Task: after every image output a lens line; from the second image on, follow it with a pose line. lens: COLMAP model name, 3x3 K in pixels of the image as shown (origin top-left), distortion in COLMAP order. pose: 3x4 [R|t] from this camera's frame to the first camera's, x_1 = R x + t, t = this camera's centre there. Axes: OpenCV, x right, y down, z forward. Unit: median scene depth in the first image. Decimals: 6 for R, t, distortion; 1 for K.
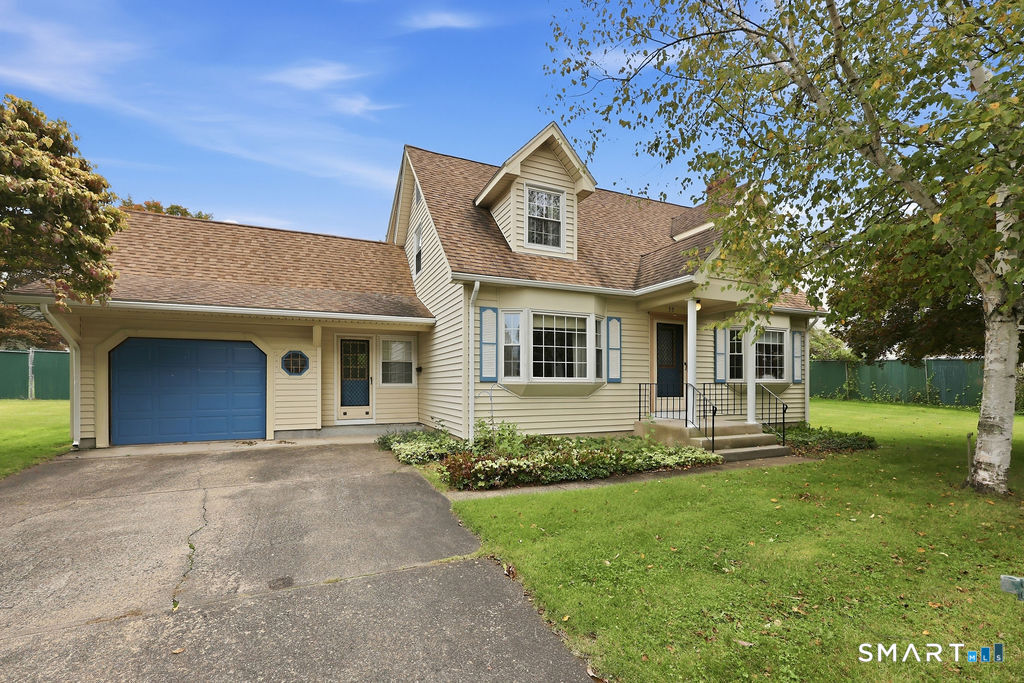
lens RADIAL K [[415.8, 0, 512.0], [0, 415.8, 341.5], [0, 0, 1]] dist [0.004437, 0.000173]
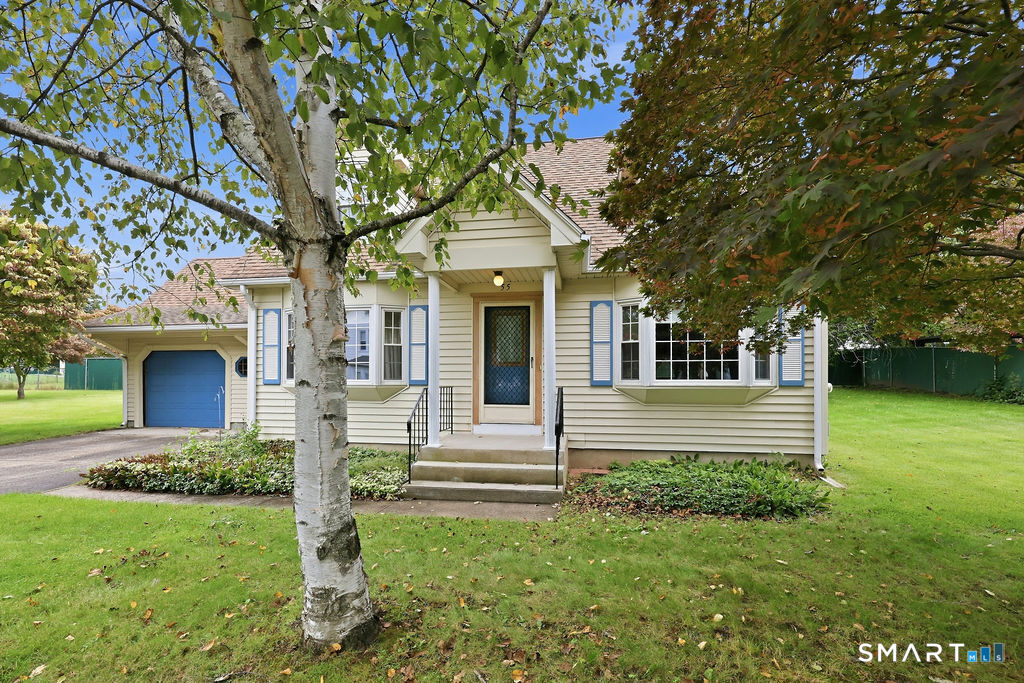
lens RADIAL K [[428.3, 0, 508.8], [0, 428.3, 337.0], [0, 0, 1]] dist [-0.000221, 0.000032]
pose [[0.849074, -0.053349, -0.525574, 0.889961], [0.052600, 0.998481, -0.016376, 0.028617], [0.525649, -0.013741, 0.850591, 0.396359]]
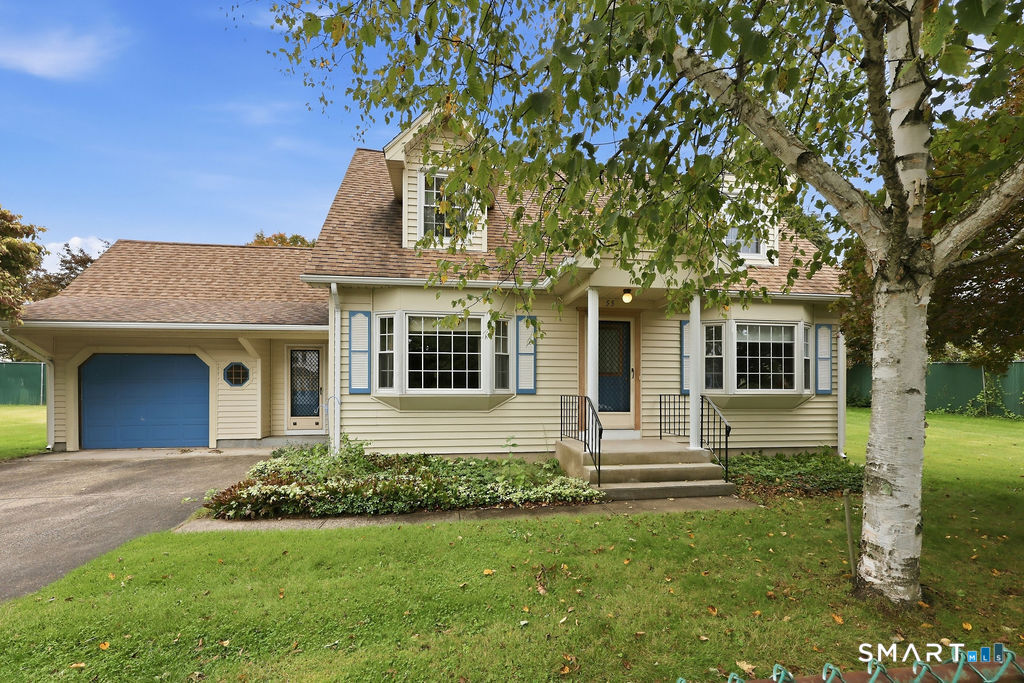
lens RADIAL K [[422.0, 0, 512.5], [0, 422.0, 351.1], [0, 0, 1]] dist [0.009196, 0.000071]
pose [[0.966260, -0.023955, -0.256451, 0.461929], [0.026011, 0.999651, 0.004631, 0.008079], [0.256251, -0.011145, 0.966546, 0.182557]]
